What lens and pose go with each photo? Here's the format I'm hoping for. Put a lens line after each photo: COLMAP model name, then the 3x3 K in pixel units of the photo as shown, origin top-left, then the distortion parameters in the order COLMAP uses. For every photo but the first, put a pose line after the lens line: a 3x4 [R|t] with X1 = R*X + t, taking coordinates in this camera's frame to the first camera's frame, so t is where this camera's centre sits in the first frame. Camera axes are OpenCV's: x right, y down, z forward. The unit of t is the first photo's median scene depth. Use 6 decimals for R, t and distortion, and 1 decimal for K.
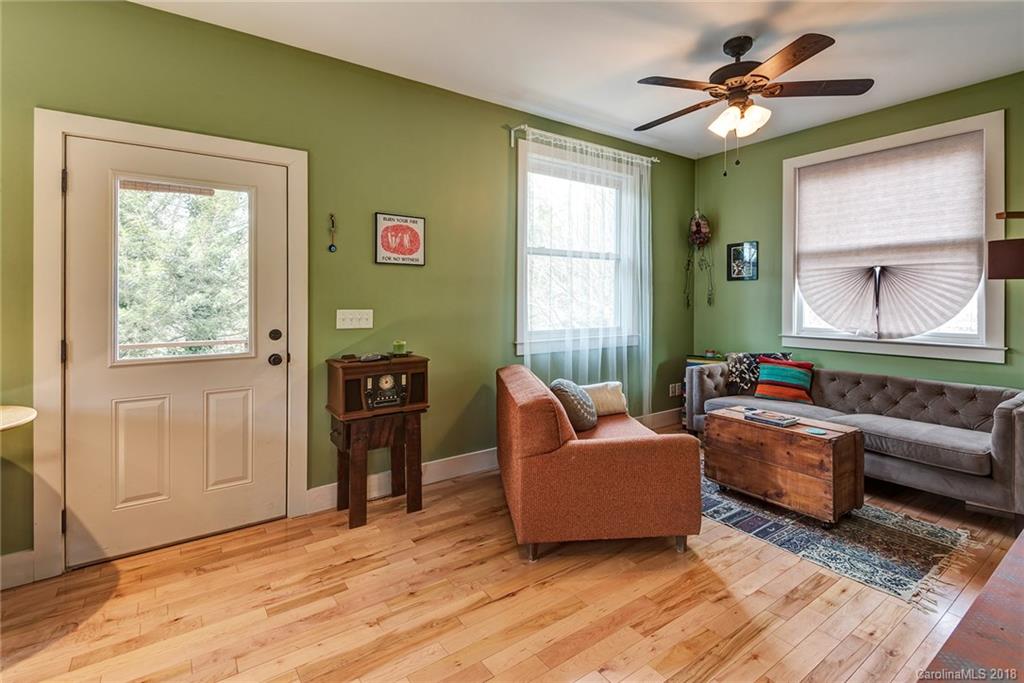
lens RADIAL K [[474.0, 0, 515.0], [0, 474.0, 310.0], [0, 0, 1]] dist [0.038564, -0.028567]
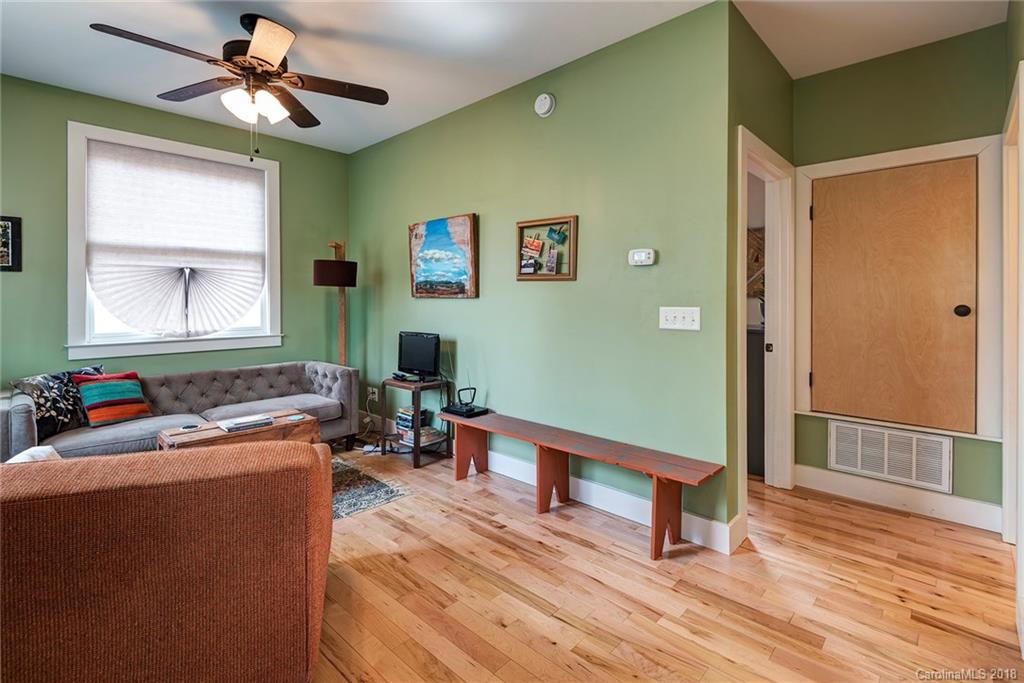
lens RADIAL K [[474.0, 0, 515.0], [0, 474.0, 310.0], [0, 0, 1]] dist [0.038564, -0.028567]
pose [[-0.198218, -0.020454, 0.979945, -0.407262], [0.022871, 0.999413, 0.025487, -0.010140], [-0.979891, 0.027464, -0.197634, 0.522004]]
